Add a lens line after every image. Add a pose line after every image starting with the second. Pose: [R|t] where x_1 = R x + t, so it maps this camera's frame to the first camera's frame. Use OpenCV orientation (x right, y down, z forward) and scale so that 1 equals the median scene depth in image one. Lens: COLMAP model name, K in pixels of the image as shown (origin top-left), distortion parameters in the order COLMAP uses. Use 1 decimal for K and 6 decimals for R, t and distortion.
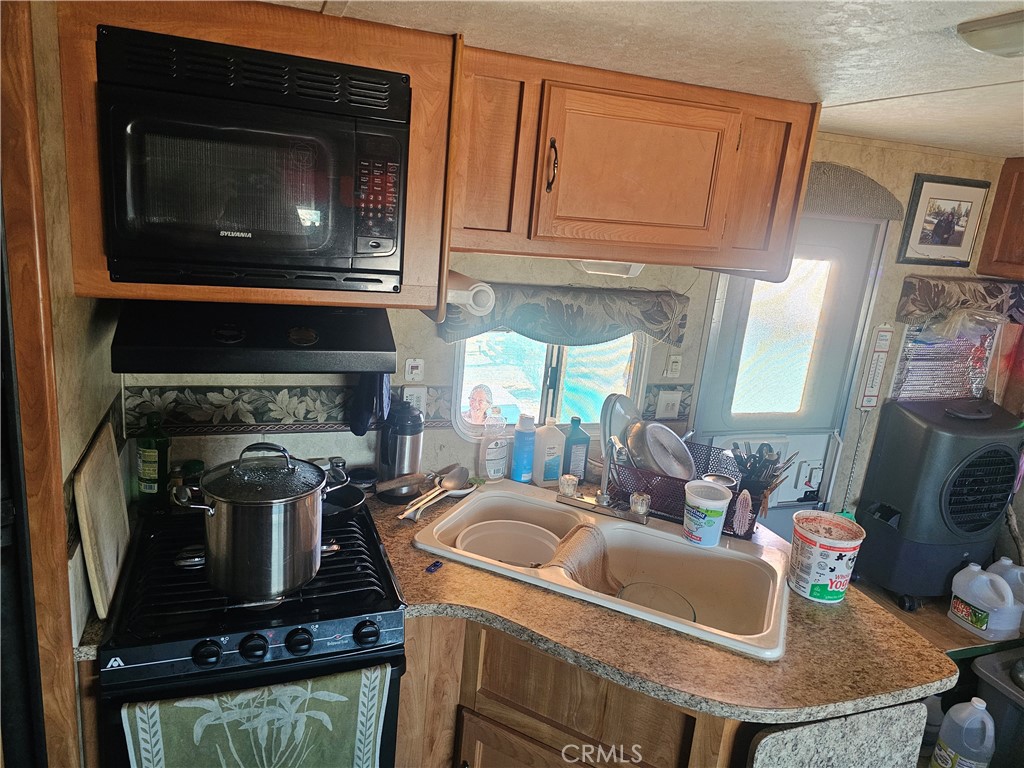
lens RADIAL K [[699.8, 0, 510.5], [0, 699.8, 383.3], [0, 0, 1]] dist [0.009467, -0.002723]
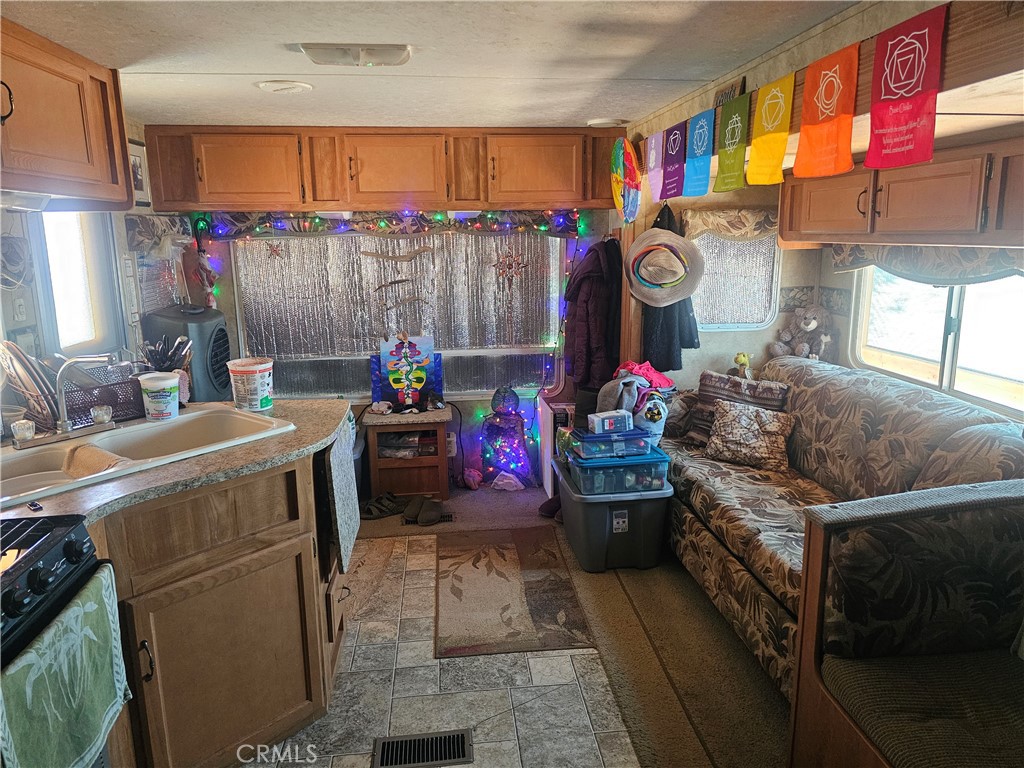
lens RADIAL K [[699.8, 0, 513.5], [0, 699.8, 376.4], [0, 0, 1]] dist [0.009467, -0.002723]
pose [[0.241353, -0.290072, 0.926071, -0.819294], [0.279726, 0.934573, 0.219833, 0.059386], [-0.929248, 0.205989, 0.306702, 0.018506]]
